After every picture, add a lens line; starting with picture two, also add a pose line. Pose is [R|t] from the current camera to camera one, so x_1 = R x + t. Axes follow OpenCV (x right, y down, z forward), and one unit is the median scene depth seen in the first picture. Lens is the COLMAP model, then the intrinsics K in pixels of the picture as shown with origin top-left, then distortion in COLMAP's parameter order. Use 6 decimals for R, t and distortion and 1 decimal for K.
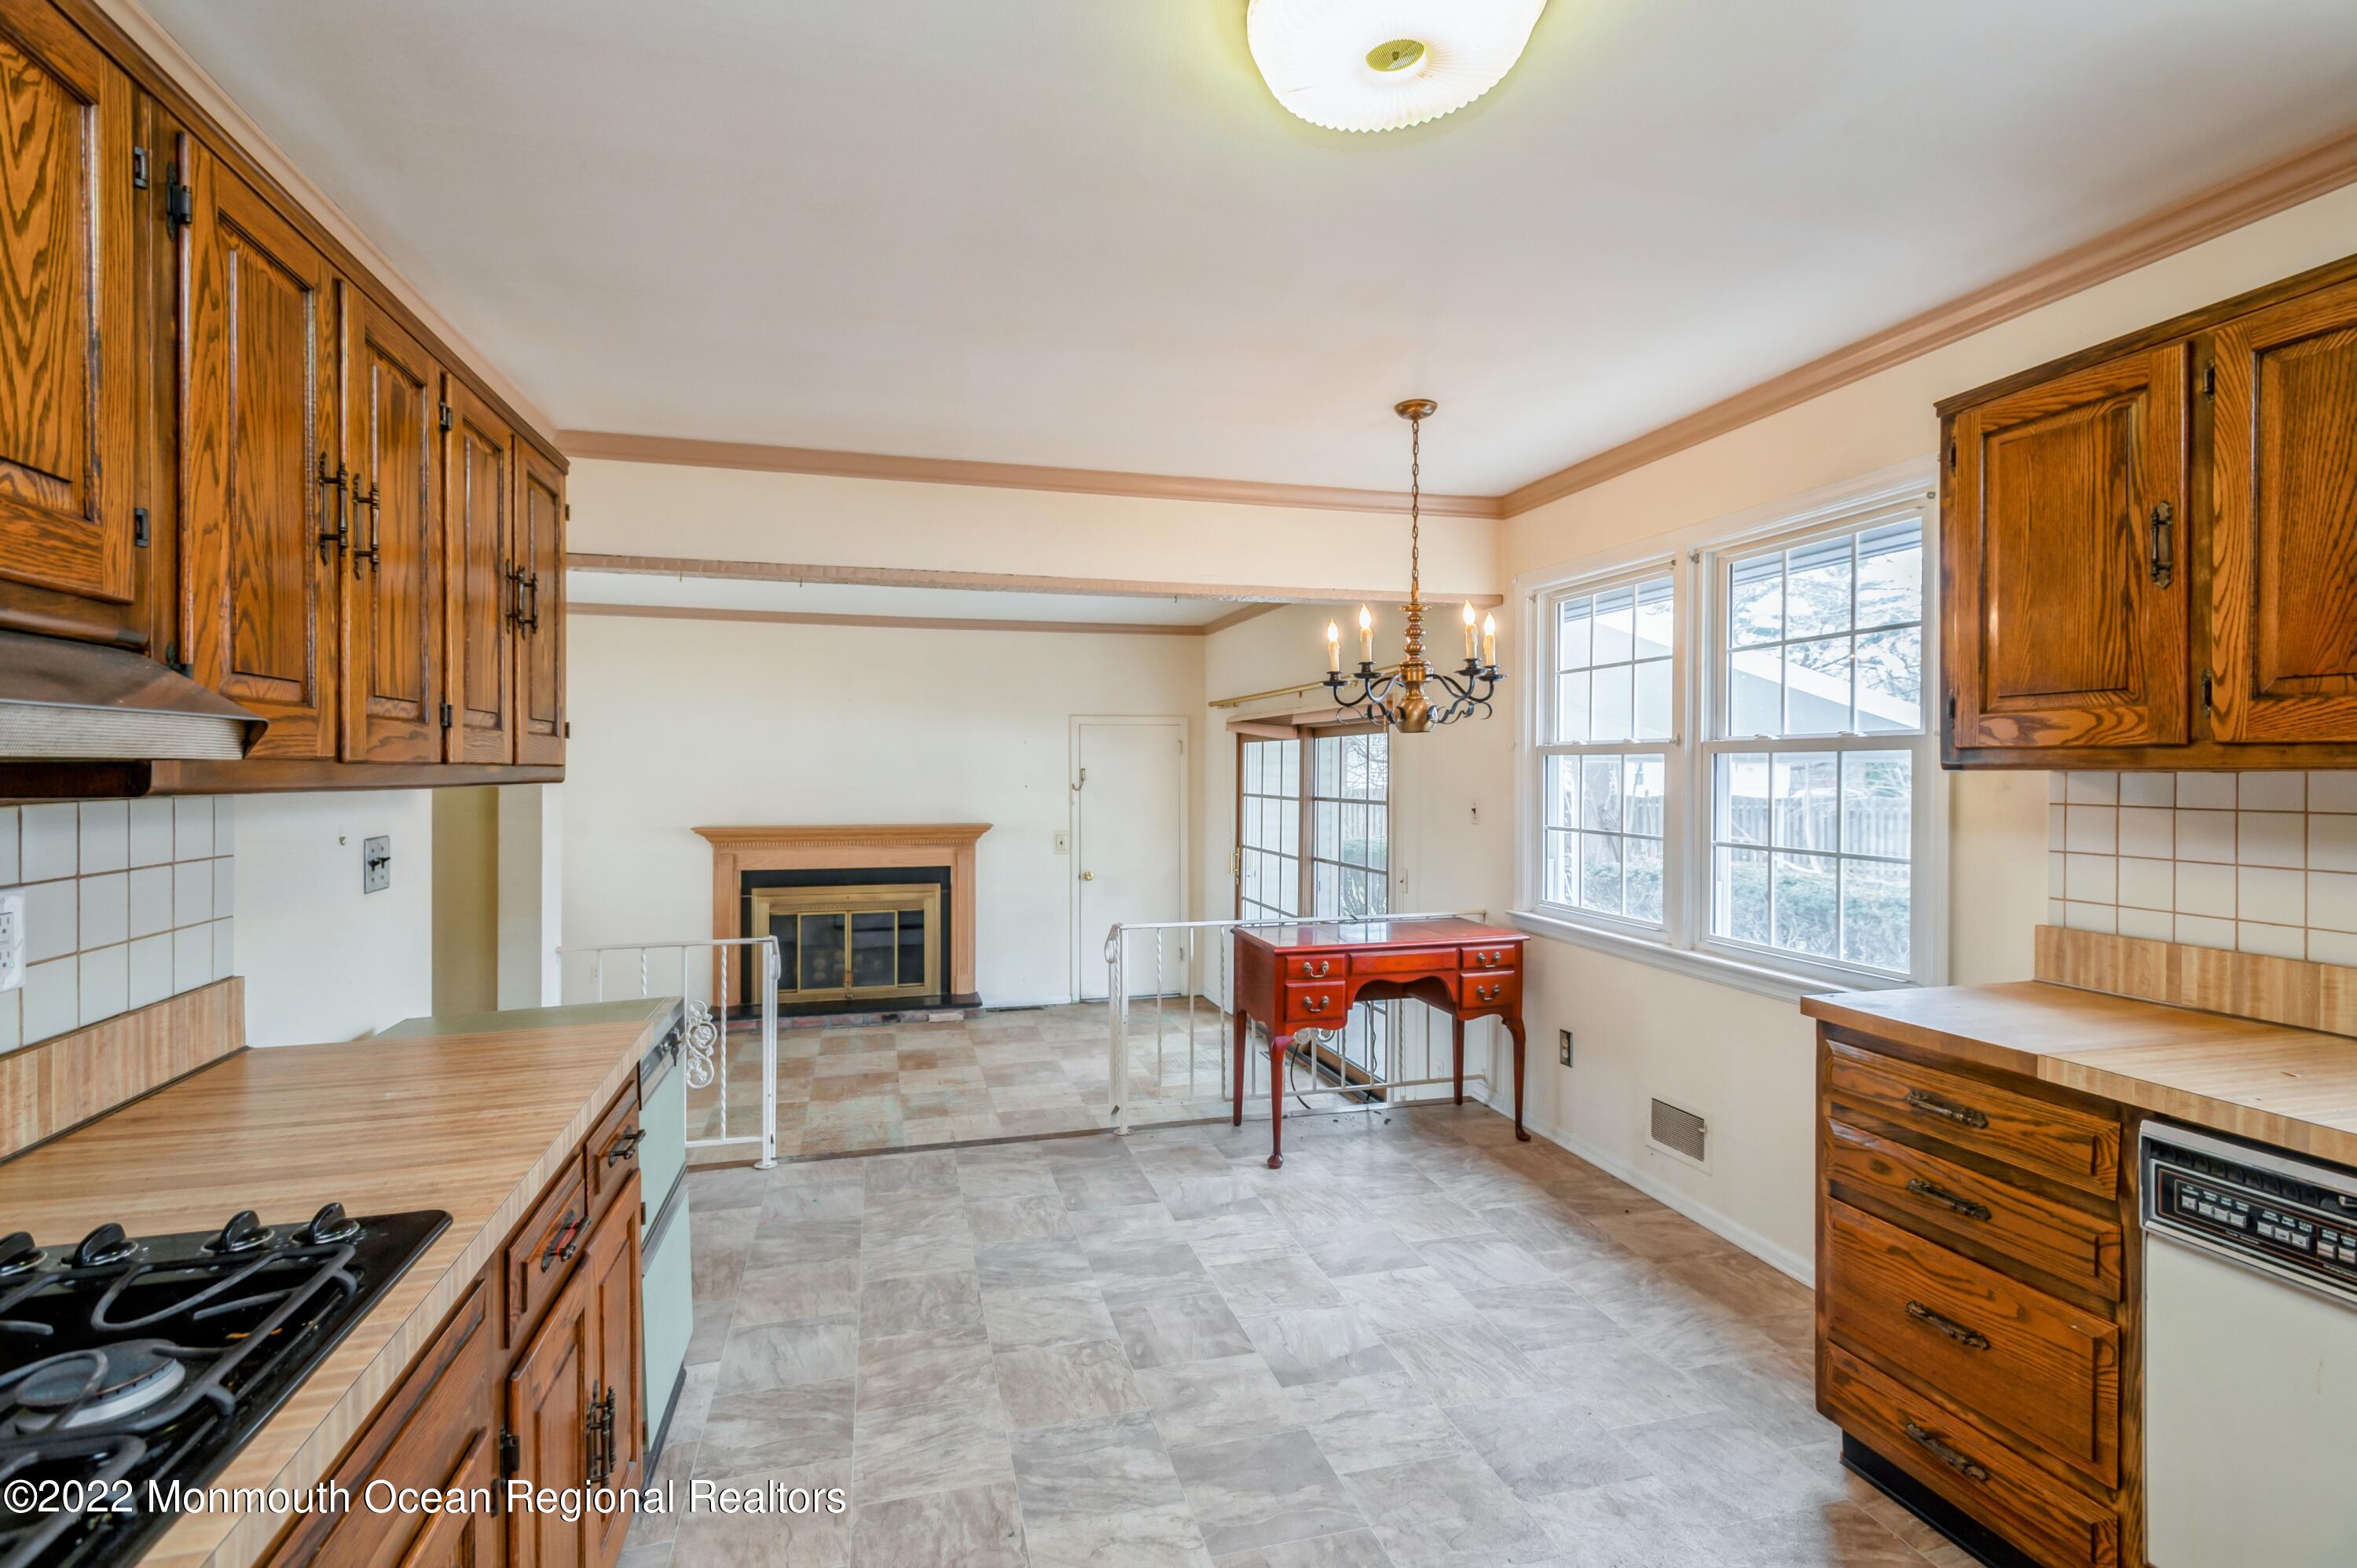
lens RADIAL K [[1093.5, 0, 1176.5], [0, 1093.5, 780.5], [0, 0, 1]] dist [0.011854, -0.000203]
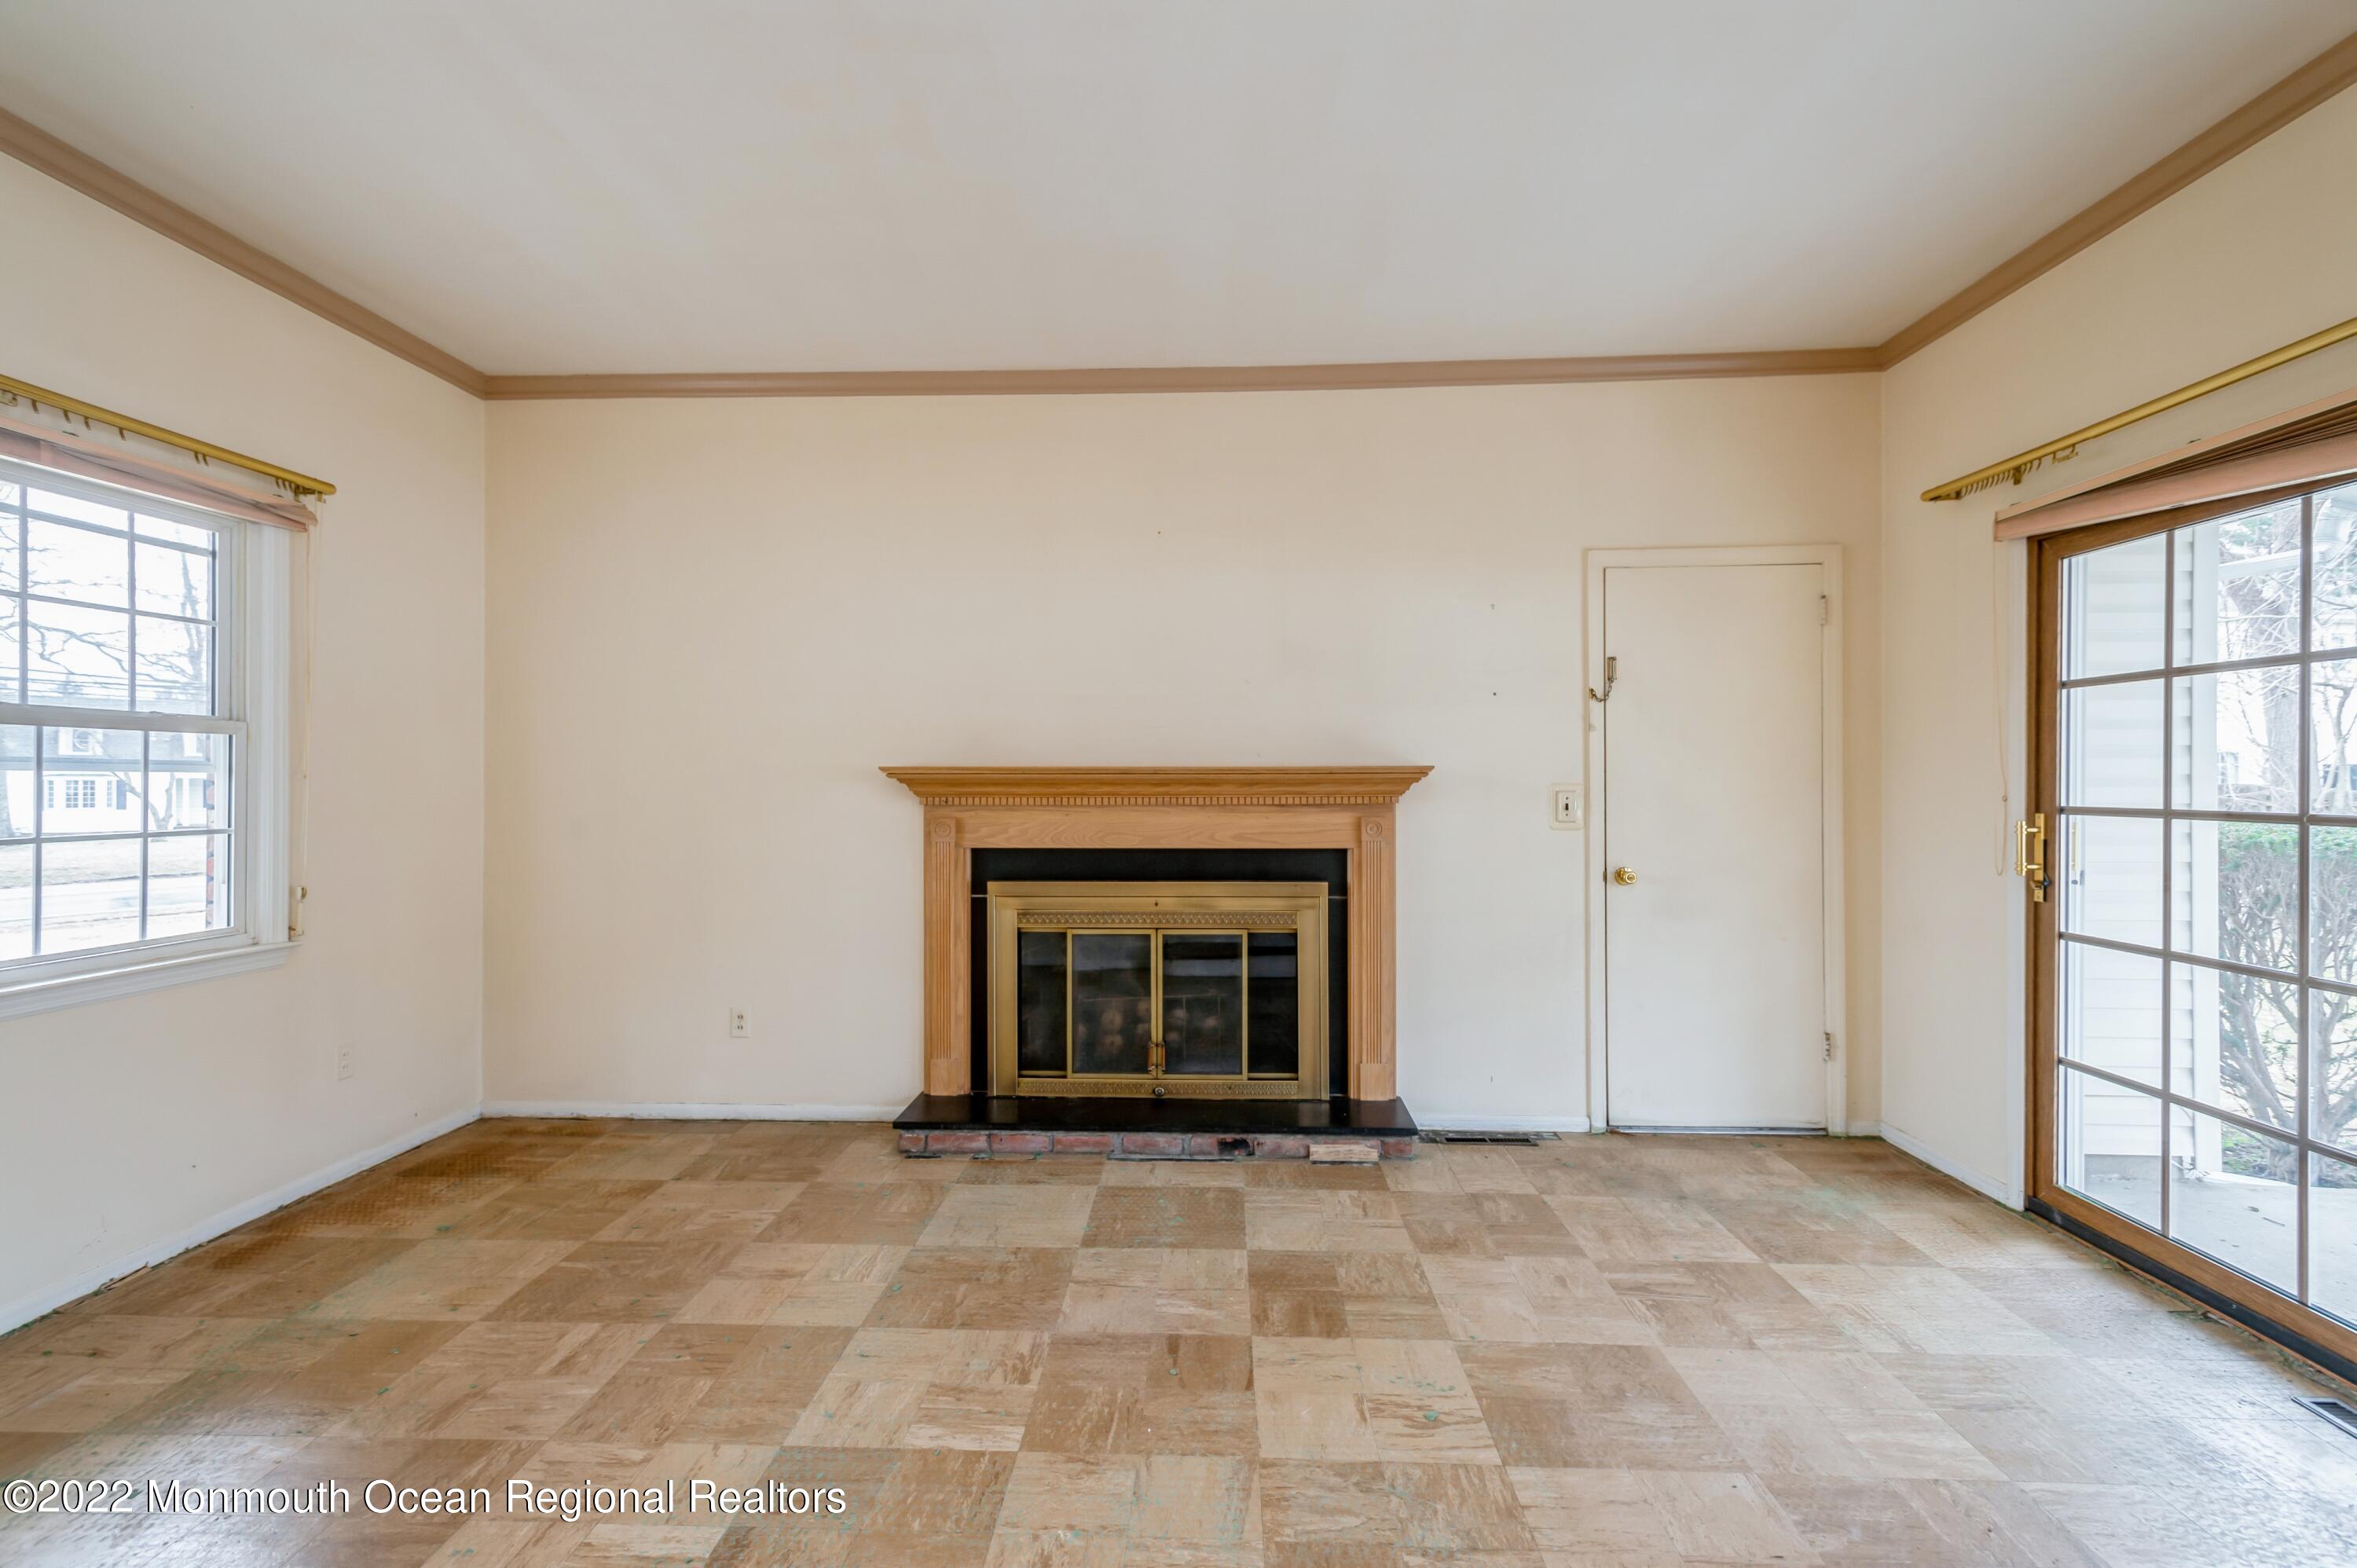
lens RADIAL K [[1093.5, 0, 1176.5], [0, 1093.5, 780.5], [0, 0, 1]] dist [0.011854, -0.000203]
pose [[0.951784, -0.004423, -0.306738, -0.127813], [0.000856, 0.999930, -0.011762, 0.053414], [0.306768, 0.010932, 0.951721, 0.496736]]
